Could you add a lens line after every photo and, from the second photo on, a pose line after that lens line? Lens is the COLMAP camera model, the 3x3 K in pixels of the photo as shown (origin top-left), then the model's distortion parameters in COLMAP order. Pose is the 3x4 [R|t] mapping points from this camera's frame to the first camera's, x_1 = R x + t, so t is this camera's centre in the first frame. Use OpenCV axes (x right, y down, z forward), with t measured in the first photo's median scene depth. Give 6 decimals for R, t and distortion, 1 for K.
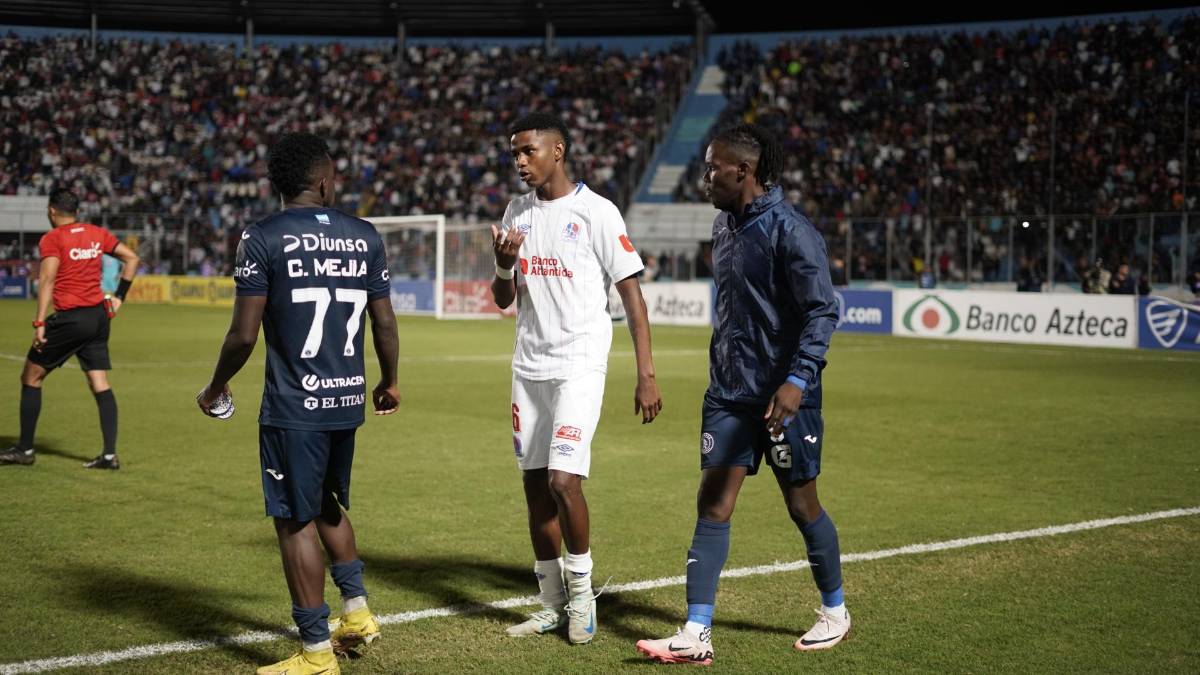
lens RADIAL K [[1737.4, 0, 605.5], [0, 1737.4, 338.0], [0, 0, 1]] dist [-0.023418, 0.029177]
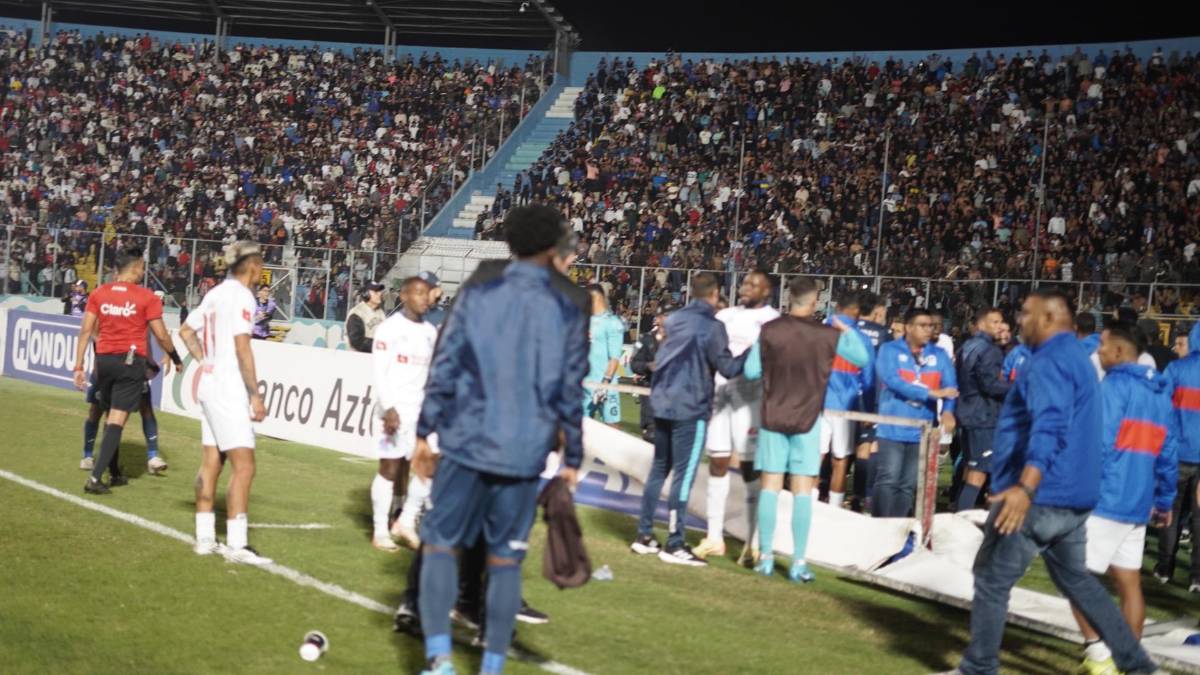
lens RADIAL K [[1721.4, 0, 593.9], [0, 1721.4, 335.1], [0, 0, 1]] dist [-0.015955, 0.021863]
pose [[0.997060, 0.065173, -0.040290, 0.124907], [-0.066632, 0.997128, -0.035990, -0.005939], [0.037829, 0.038569, 0.998540, 0.176101]]
